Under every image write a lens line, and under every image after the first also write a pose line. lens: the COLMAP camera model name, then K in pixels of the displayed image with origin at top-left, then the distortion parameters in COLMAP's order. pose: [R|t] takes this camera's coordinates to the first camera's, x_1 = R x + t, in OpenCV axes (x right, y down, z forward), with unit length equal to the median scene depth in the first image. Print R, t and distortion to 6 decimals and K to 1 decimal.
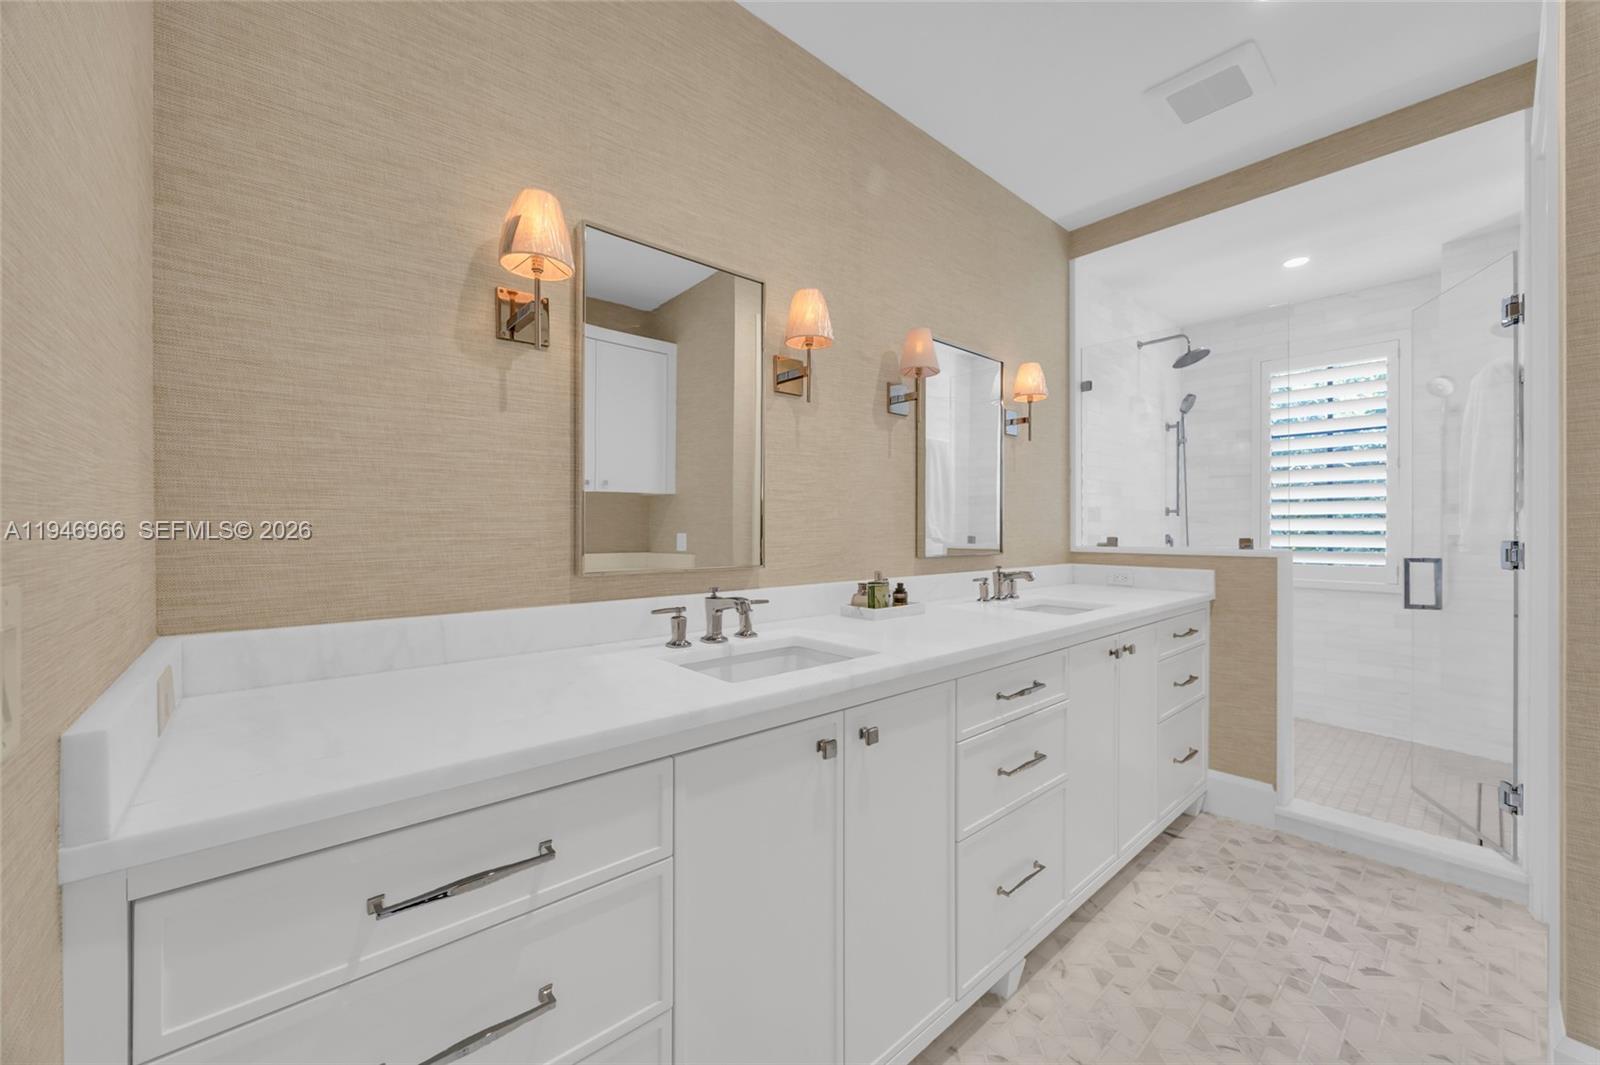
lens RADIAL K [[614.0, 0, 801.6], [0, 614.0, 524.5], [0, 0, 1]] dist [0.001102, 0.000156]
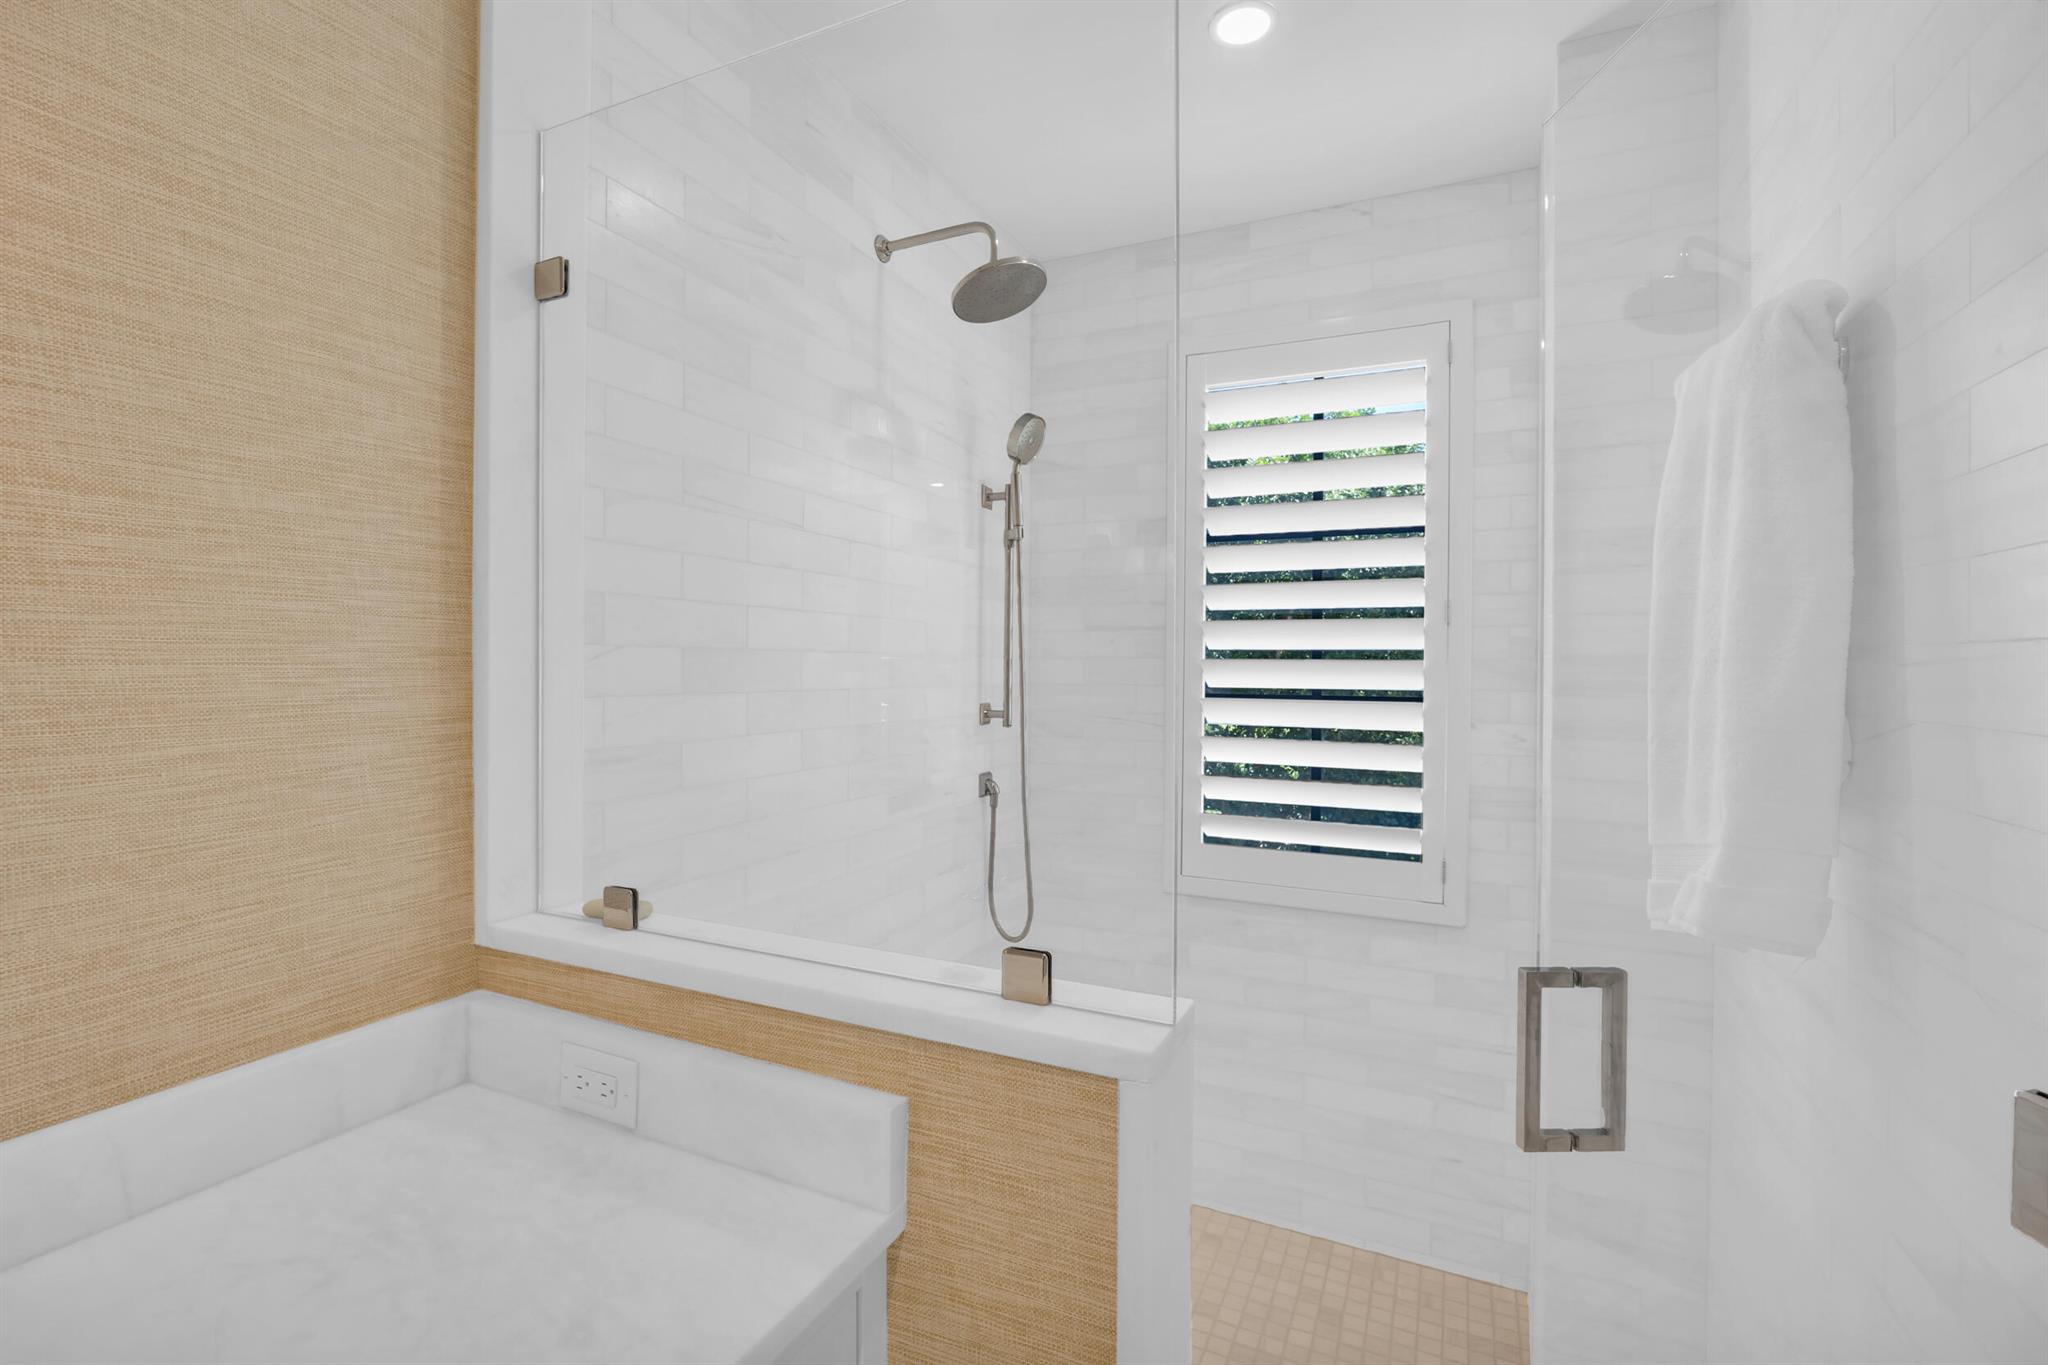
lens RADIAL K [[950.0, 0, 1017.1], [0, 950.0, 664.6], [0, 0, 1]] dist [-0.013412, 0.001108]
pose [[0.917455, 0.006068, 0.397793, 0.420051], [-0.007198, 0.999973, 0.001348, -0.060032], [-0.397774, -0.004100, 0.917474, 0.492459]]
